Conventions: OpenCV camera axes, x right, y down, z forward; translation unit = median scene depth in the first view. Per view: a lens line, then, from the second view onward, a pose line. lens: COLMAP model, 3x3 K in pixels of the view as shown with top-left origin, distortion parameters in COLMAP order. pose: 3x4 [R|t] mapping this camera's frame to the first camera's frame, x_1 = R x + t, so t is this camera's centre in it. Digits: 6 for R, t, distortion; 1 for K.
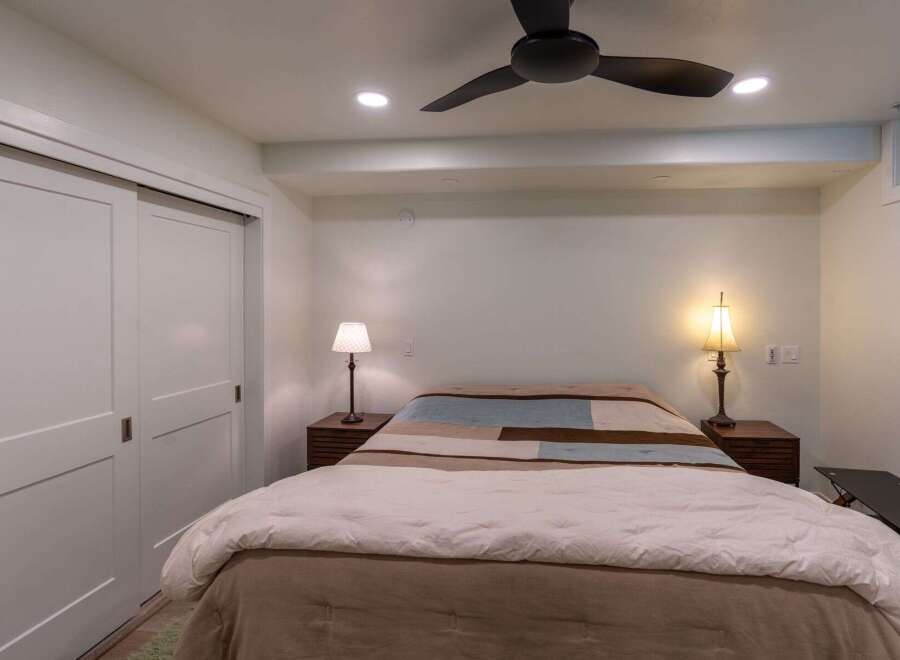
lens RADIAL K [[481.9, 0, 450.0], [0, 481.9, 330.0], [0, 0, 1]] dist [-0.003791, -0.000310]
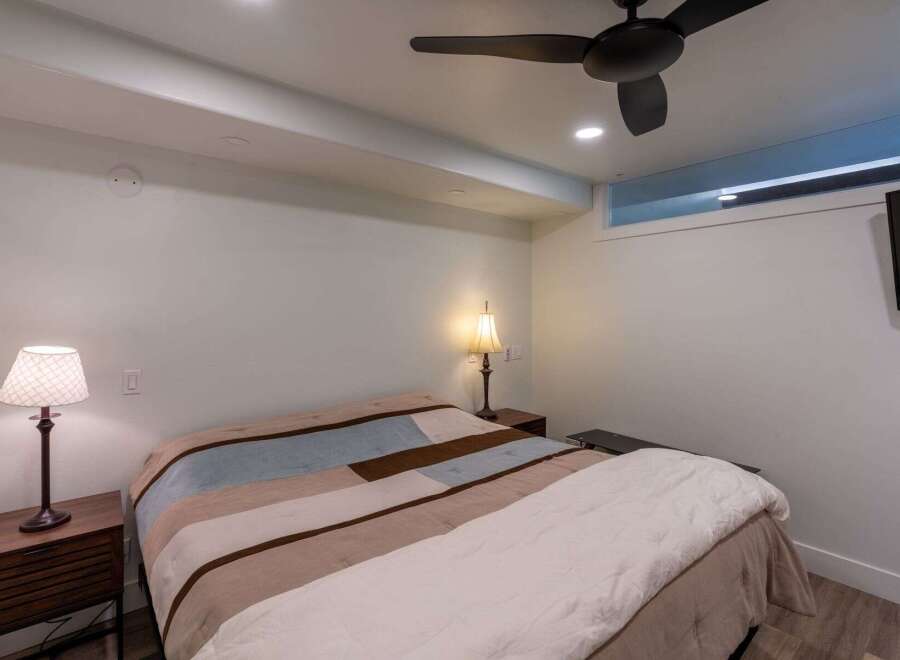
lens RADIAL K [[481.9, 0, 450.0], [0, 481.9, 330.0], [0, 0, 1]] dist [-0.003791, -0.000310]
pose [[0.650540, -0.030380, 0.758864, -0.358790], [0.046795, 0.998905, -0.000126, -0.015001], [-0.758029, 0.035593, 0.651249, 0.318605]]
